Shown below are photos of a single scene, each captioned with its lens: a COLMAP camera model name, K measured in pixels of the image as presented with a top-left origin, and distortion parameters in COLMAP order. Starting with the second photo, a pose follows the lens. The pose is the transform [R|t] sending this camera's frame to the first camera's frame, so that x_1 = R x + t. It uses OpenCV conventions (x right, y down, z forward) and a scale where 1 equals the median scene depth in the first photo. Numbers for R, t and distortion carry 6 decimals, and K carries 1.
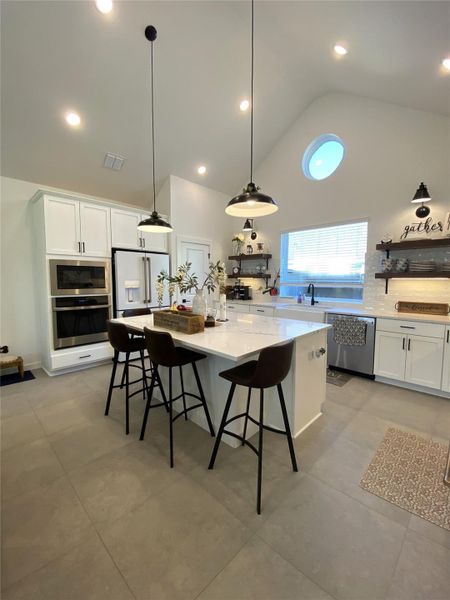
lens RADIAL K [[249.1, 0, 225.1], [0, 249.1, 297.7], [0, 0, 1]] dist [0.030987, -0.028878]
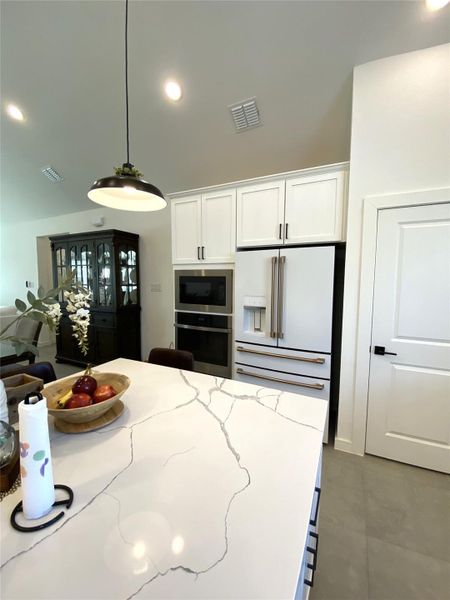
lens RADIAL K [[242.3, 0, 225.3], [0, 242.3, 296.9], [0, 0, 1]] dist [0.031252, -0.026088]
pose [[0.304171, 0.068294, -0.950166, 0.206330], [-0.076632, 0.995949, 0.047053, -0.109854], [0.949530, 0.058502, 0.308172, 0.897414]]
